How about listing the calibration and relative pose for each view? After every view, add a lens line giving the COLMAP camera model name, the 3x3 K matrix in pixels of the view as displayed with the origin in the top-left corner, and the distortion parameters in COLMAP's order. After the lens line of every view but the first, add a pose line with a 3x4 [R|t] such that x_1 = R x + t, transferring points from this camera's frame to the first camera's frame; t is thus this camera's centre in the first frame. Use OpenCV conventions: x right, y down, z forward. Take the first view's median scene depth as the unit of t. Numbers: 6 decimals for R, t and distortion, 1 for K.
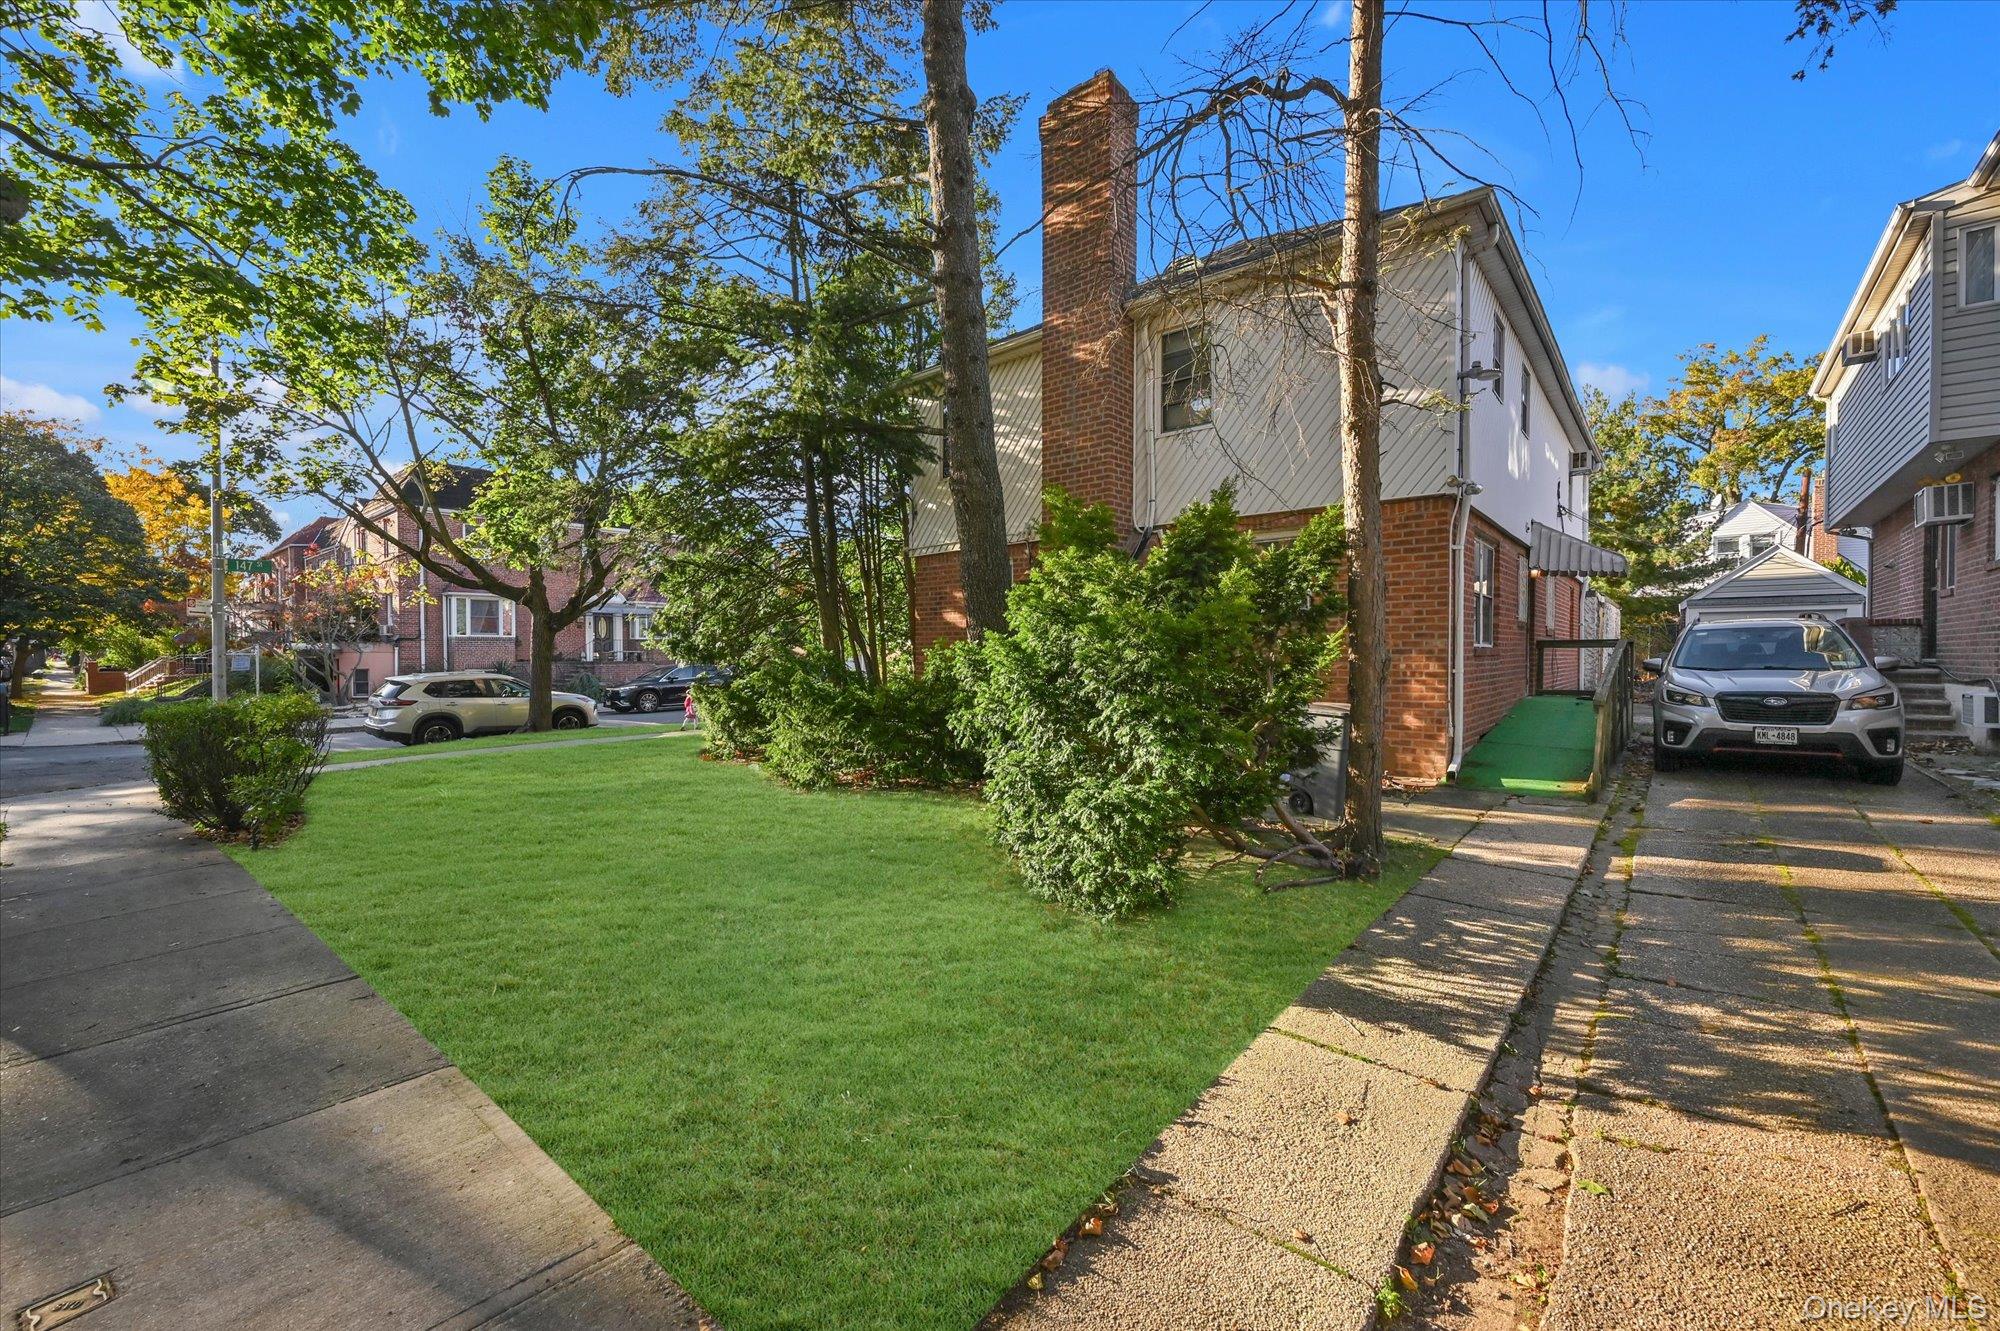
lens RADIAL K [[930.5, 0, 981.3], [0, 930.5, 675.1], [0, 0, 1]] dist [-0.001389, -0.000770]
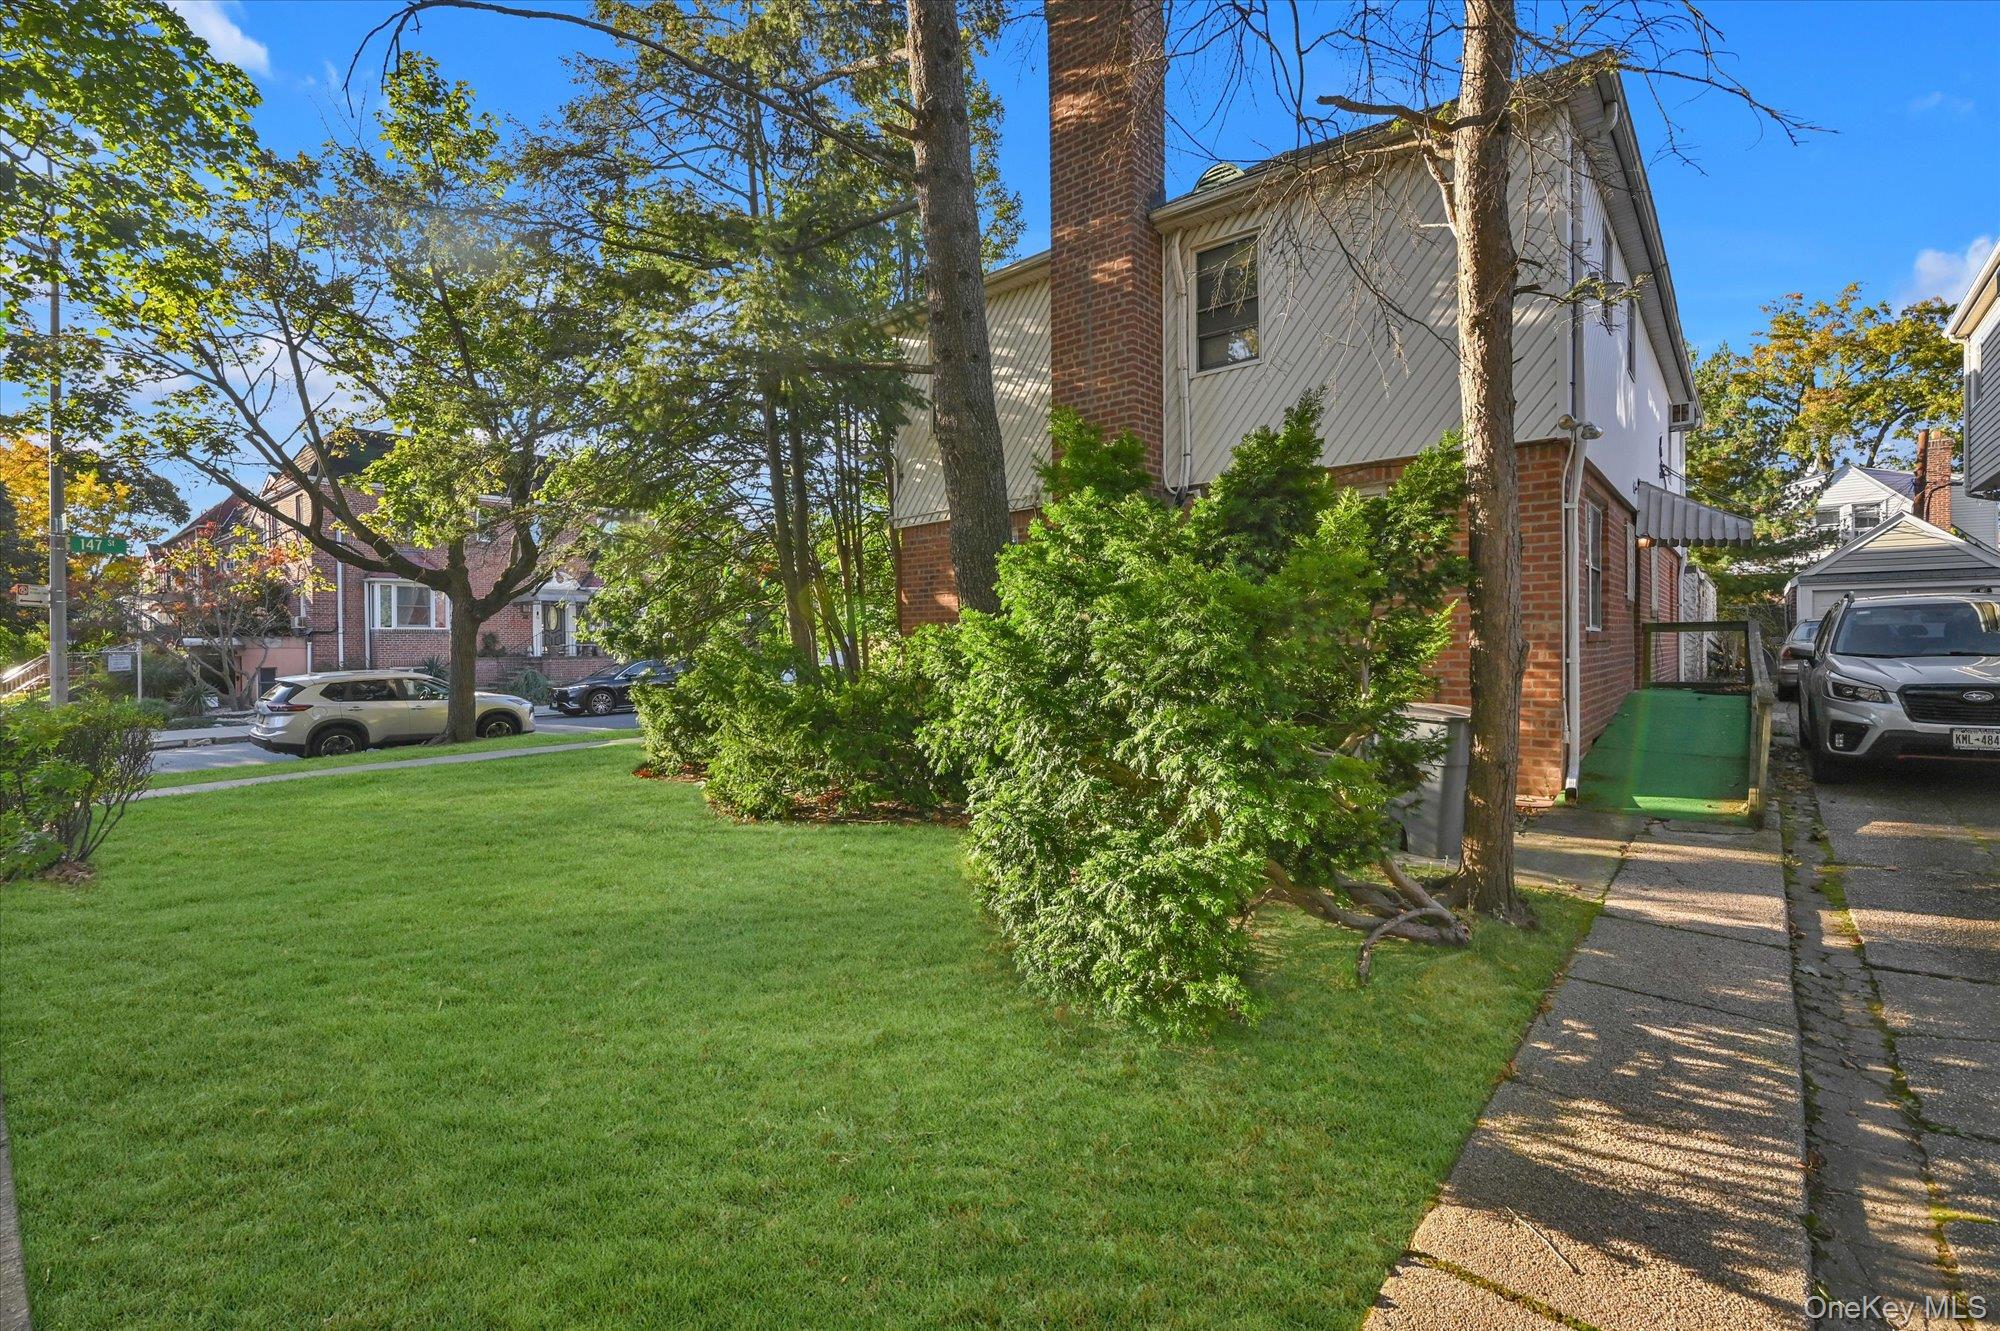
lens RADIAL K [[930.5, 0, 1014.2], [0, 930.5, 659.4], [0, 0, 1]] dist [-0.001389, -0.000770]
pose [[0.999865, -0.007829, 0.014457, 0.018828], [0.007948, 0.999935, -0.008176, -0.002437], [-0.014392, 0.008290, 0.999862, 0.183663]]
